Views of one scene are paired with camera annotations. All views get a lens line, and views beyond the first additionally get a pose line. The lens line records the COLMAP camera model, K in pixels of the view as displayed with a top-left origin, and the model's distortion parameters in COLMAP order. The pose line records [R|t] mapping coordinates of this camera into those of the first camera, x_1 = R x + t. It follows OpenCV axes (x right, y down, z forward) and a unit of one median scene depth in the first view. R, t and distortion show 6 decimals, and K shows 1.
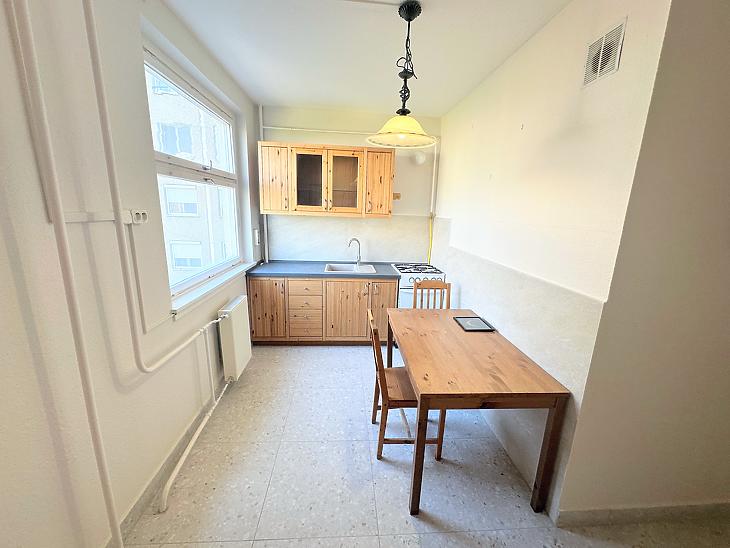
lens RADIAL K [[292.0, 0, 364.3], [0, 292.0, 273.3], [0, 0, 1]] dist [-0.000915, 0.000451]
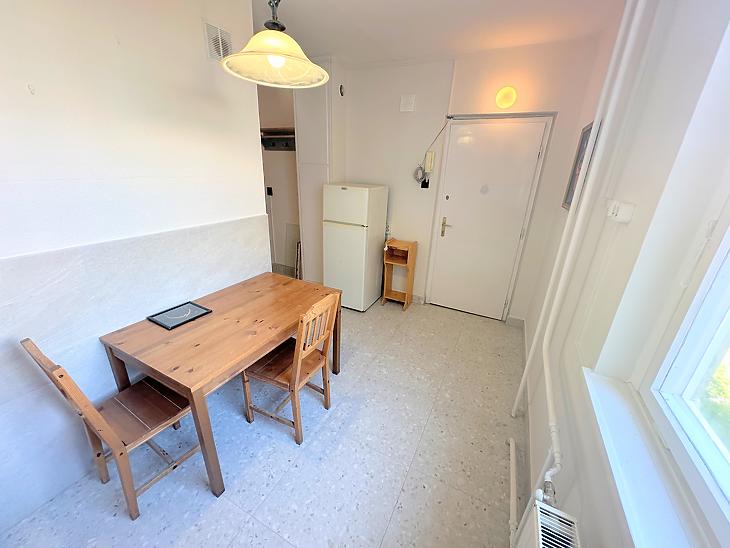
lens RADIAL K [[292.0, 0, 364.3], [0, 292.0, 273.3], [0, 0, 1]] dist [-0.000915, 0.000451]
pose [[-0.855662, -0.239852, 0.458600, -0.269126], [0.046956, 0.846488, 0.530333, -0.220468], [-0.515401, 0.475320, -0.713045, 0.886753]]
